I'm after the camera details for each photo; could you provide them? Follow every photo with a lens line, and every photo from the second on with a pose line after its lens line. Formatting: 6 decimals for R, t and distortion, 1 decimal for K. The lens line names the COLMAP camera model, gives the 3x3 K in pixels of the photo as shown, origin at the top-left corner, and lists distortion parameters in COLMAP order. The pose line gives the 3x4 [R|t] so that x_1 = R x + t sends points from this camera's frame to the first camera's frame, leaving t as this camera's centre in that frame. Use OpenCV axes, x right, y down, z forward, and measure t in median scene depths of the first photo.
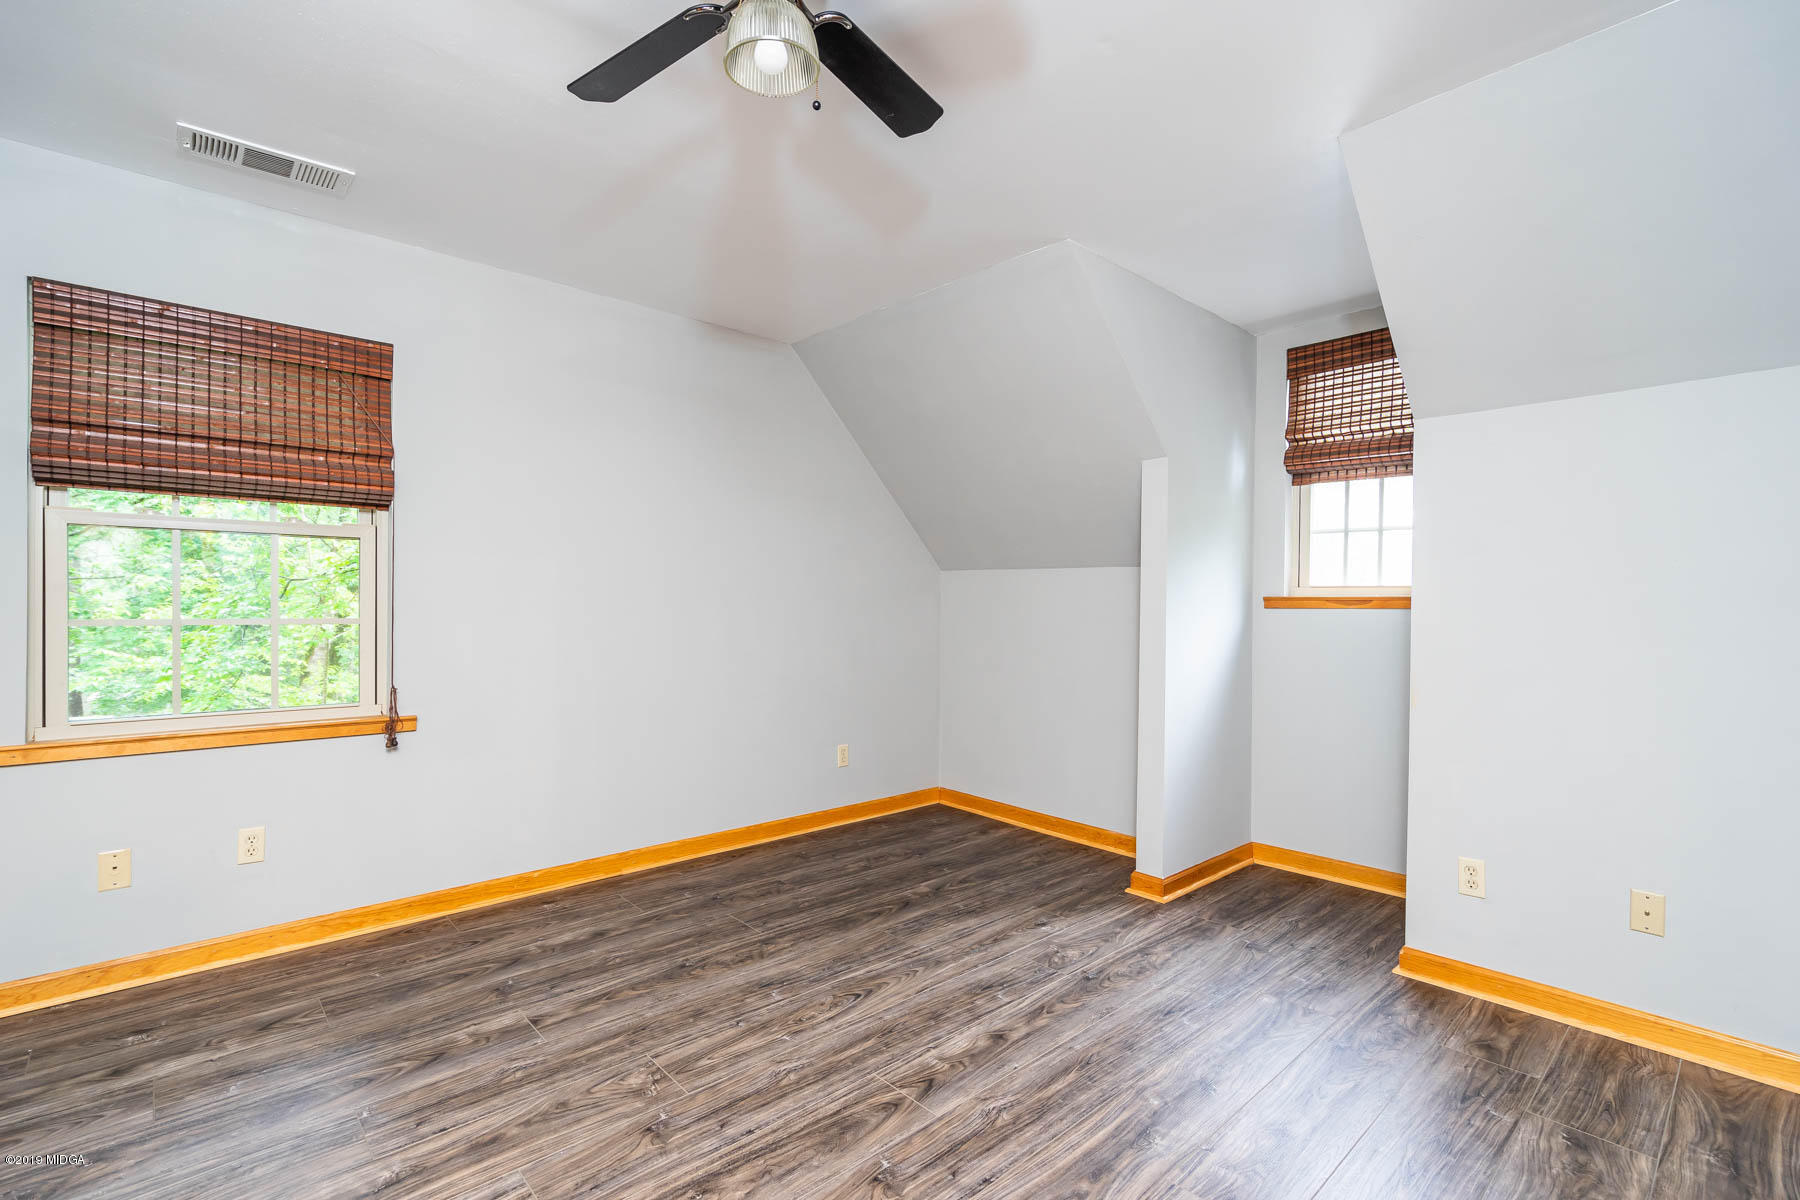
lens RADIAL K [[818.9, 0, 895.6], [0, 818.9, 612.3], [0, 0, 1]] dist [-0.002646, 0.000800]
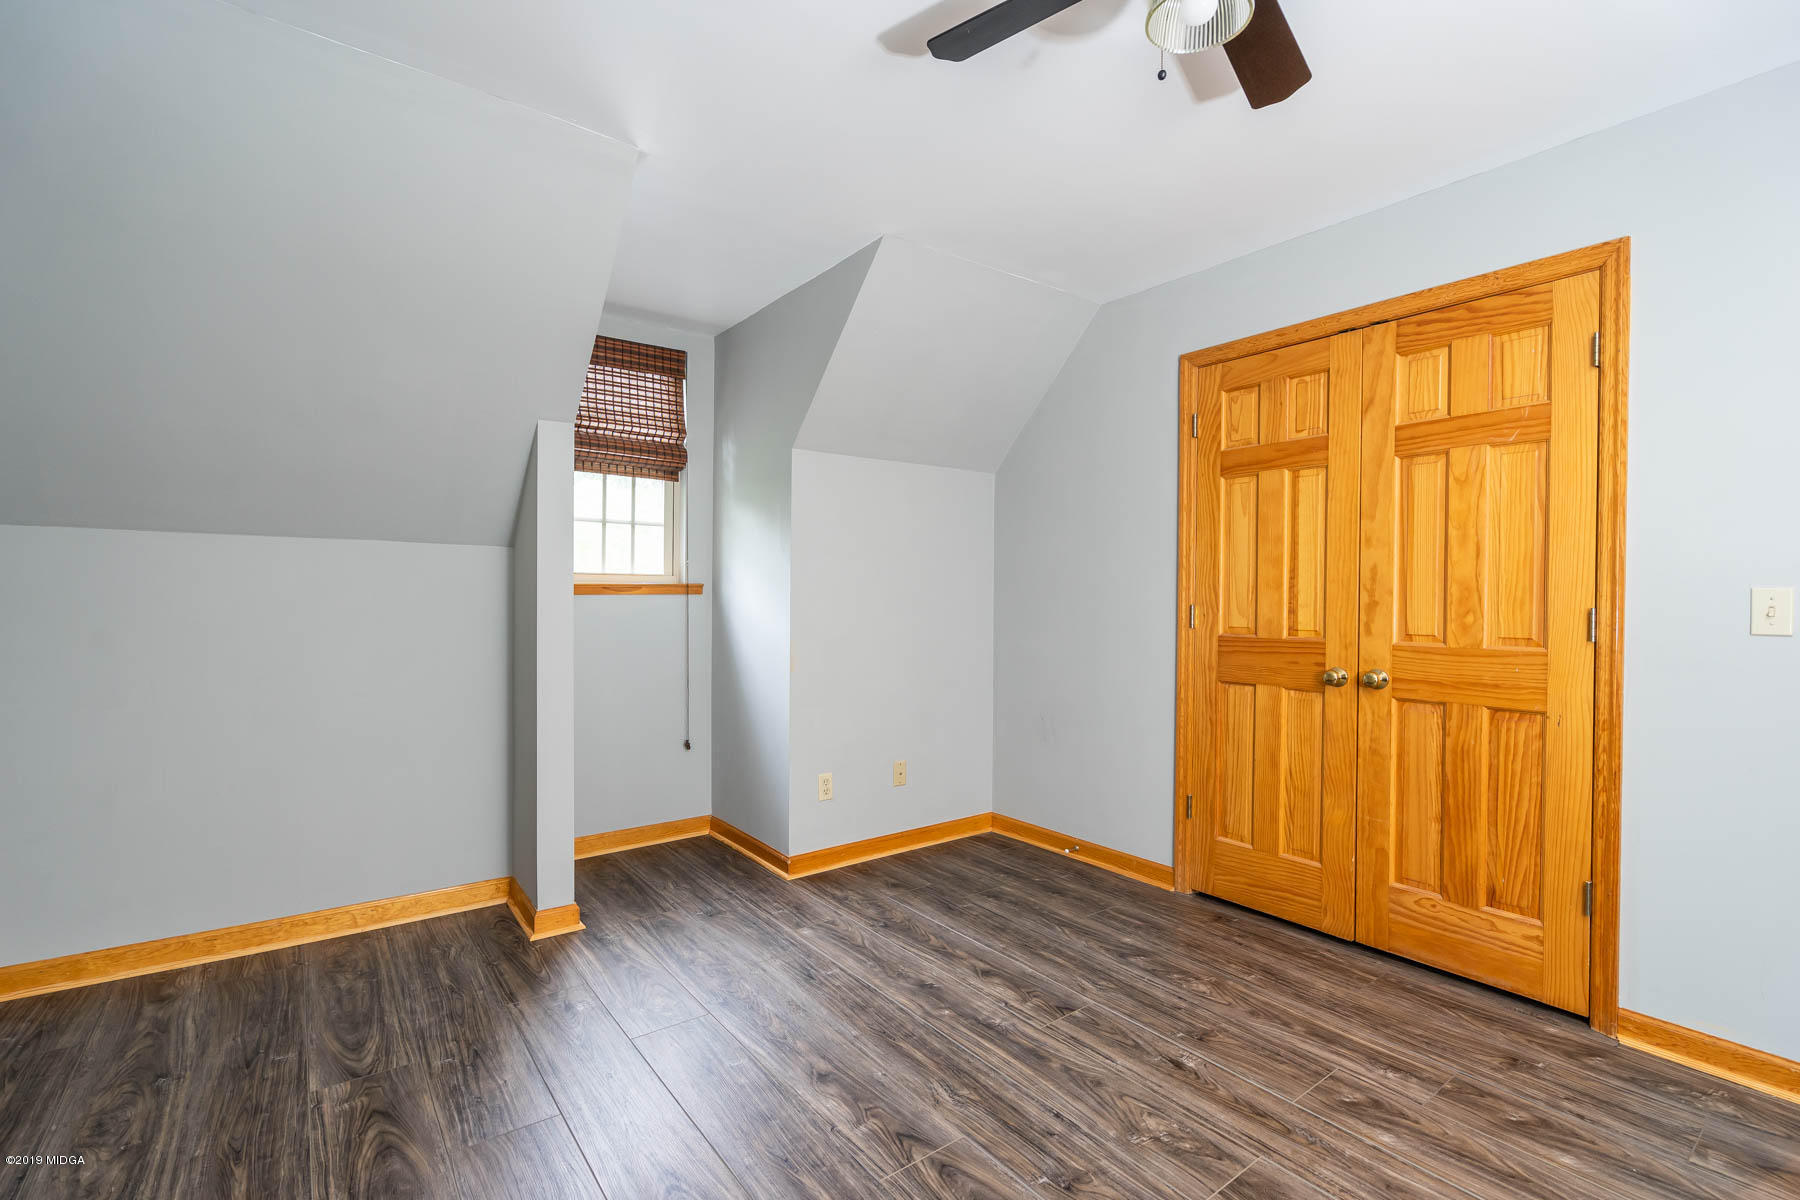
lens RADIAL K [[818.9, 0, 895.6], [0, 818.9, 612.3], [0, 0, 1]] dist [-0.002646, 0.000800]
pose [[0.083952, -0.029008, 0.996047, -0.508667], [0.007222, 0.999568, 0.028502, -0.010213], [-0.996444, 0.004801, 0.084126, 0.575284]]
